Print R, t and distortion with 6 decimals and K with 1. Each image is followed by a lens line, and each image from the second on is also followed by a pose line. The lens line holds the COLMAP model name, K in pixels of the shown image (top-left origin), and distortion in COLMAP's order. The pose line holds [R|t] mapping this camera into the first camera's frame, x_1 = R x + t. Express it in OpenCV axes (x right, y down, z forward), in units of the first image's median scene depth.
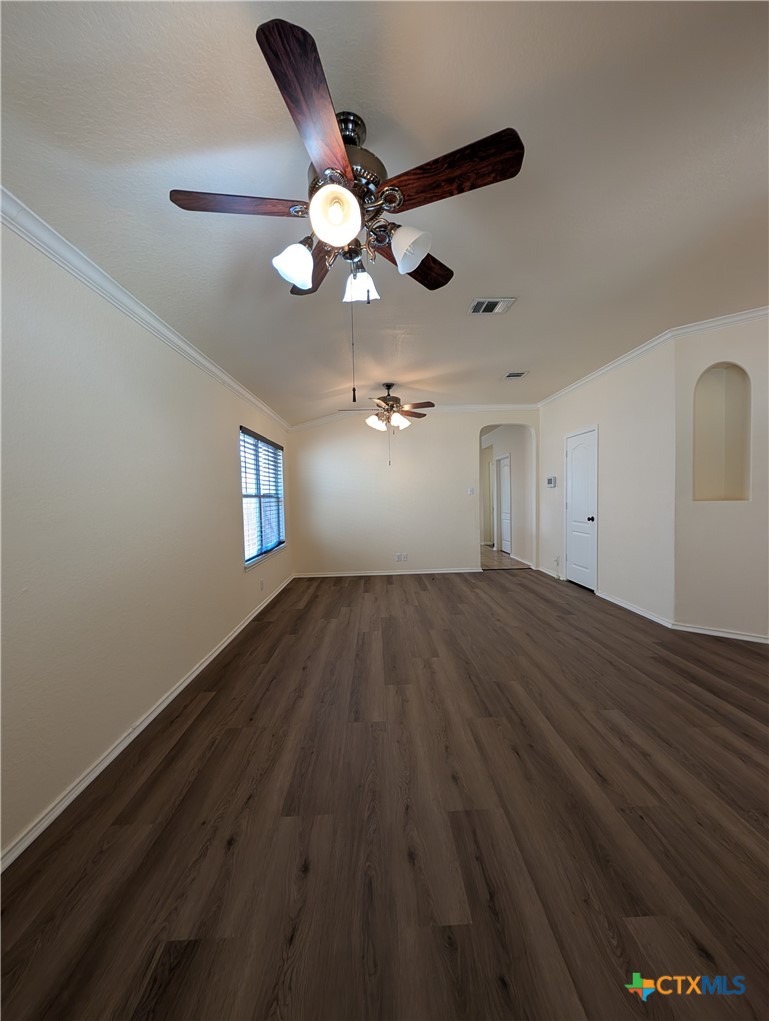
lens RADIAL K [[386.8, 0, 383.3], [0, 386.8, 513.7], [0, 0, 1]] dist [0.000184, 0.000230]
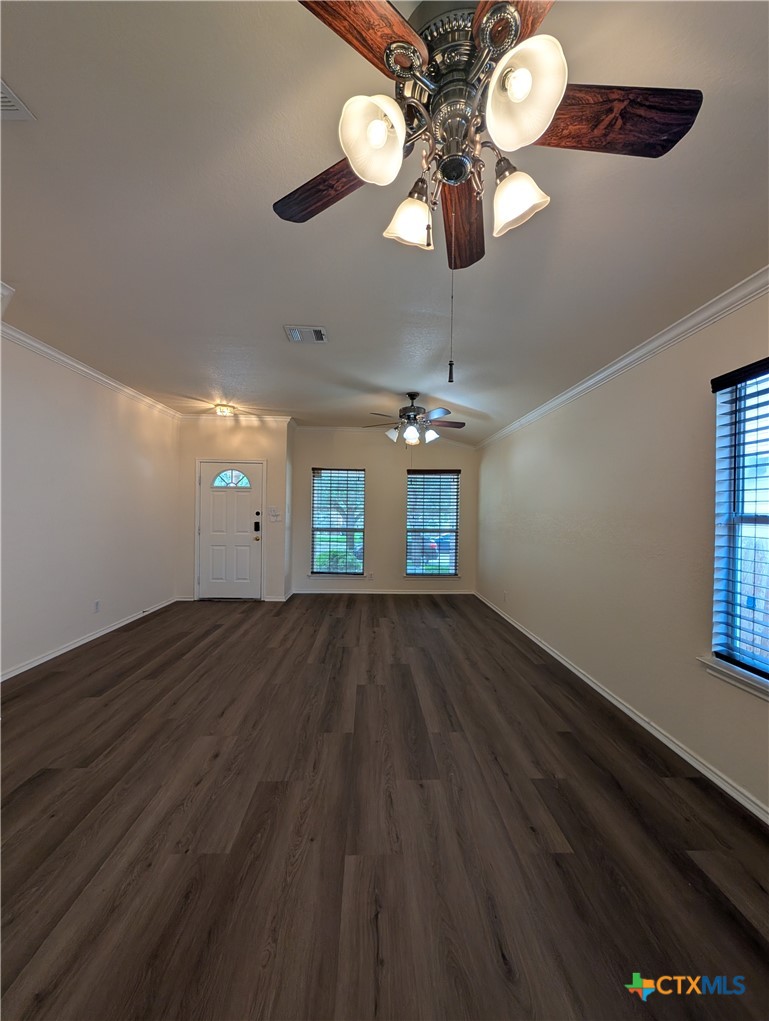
lens RADIAL K [[386.8, 0, 383.3], [0, 386.8, 513.7], [0, 0, 1]] dist [0.000184, 0.000230]
pose [[-0.999819, 0.010890, -0.015588, 0.093441], [0.010074, 0.998625, 0.051455, -0.112588], [0.016127, 0.051288, -0.998554, 2.017111]]
